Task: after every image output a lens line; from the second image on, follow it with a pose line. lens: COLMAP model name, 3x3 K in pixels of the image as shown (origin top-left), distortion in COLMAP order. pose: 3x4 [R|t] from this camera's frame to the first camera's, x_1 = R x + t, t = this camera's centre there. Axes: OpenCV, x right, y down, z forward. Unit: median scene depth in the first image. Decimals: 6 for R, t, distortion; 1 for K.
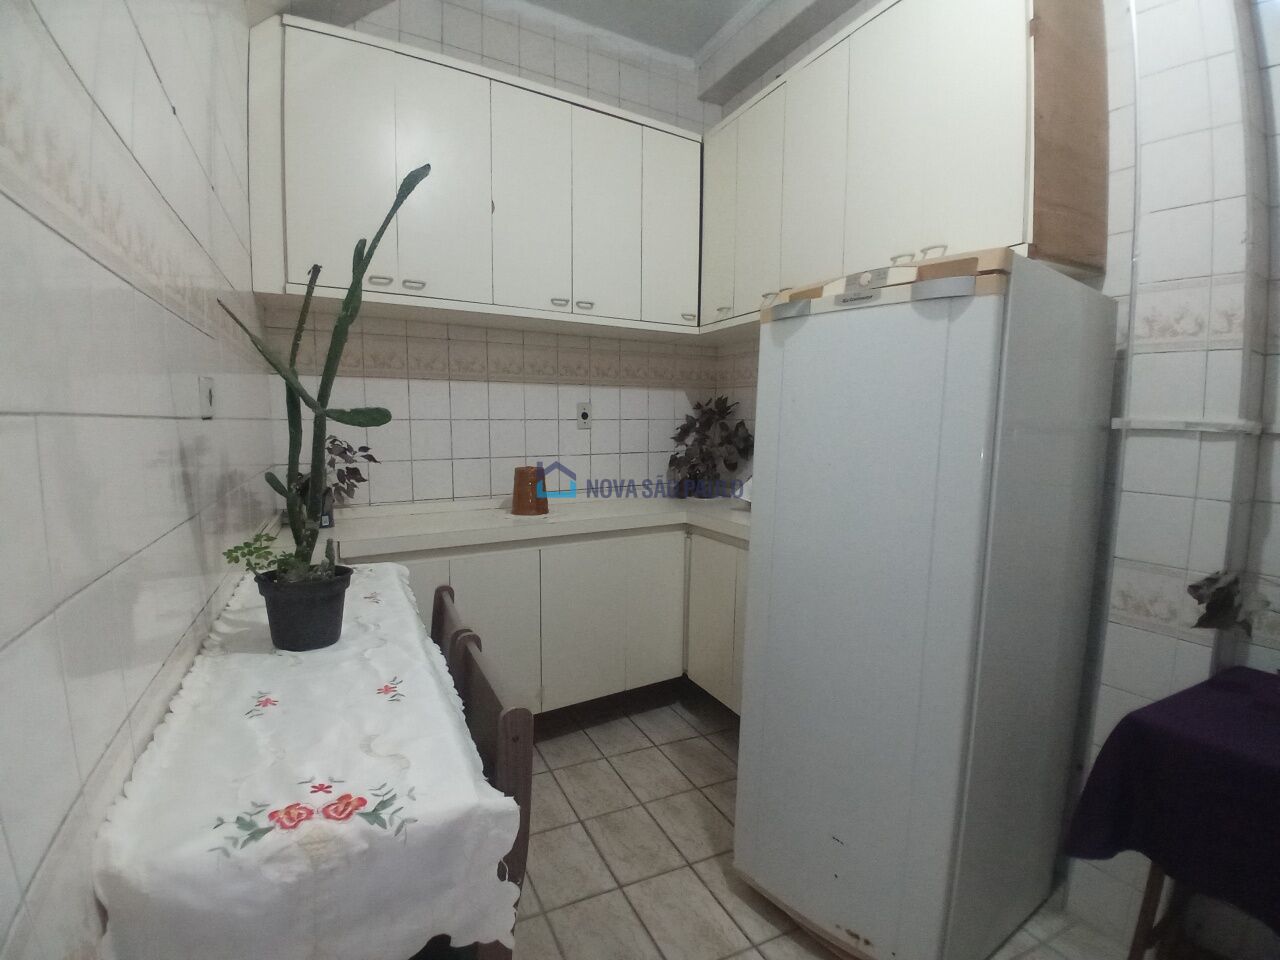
lens RADIAL K [[639.5, 0, 640.0], [0, 639.5, 480.0], [0, 0, 1]] dist [-0.046290, -0.019044]
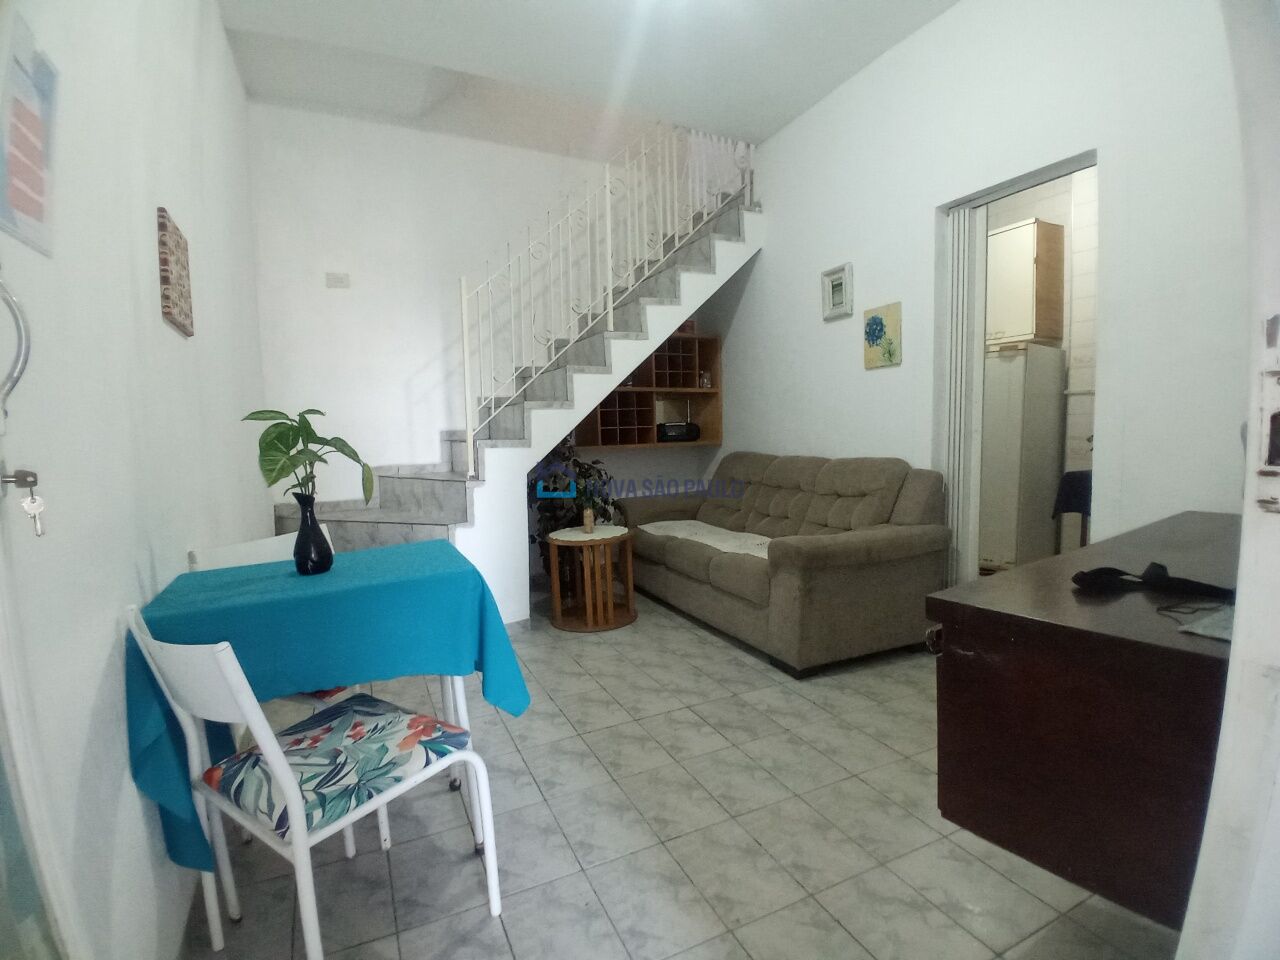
lens RADIAL K [[637.1, 0, 640.0], [0, 637.1, 480.0], [0, 0, 1]] dist [-0.000746, -0.034775]
pose [[0.999425, -0.025445, -0.022418, -1.387652], [0.024938, 0.999434, -0.022592, 0.396260], [0.022980, 0.022020, 0.999493, -2.361622]]
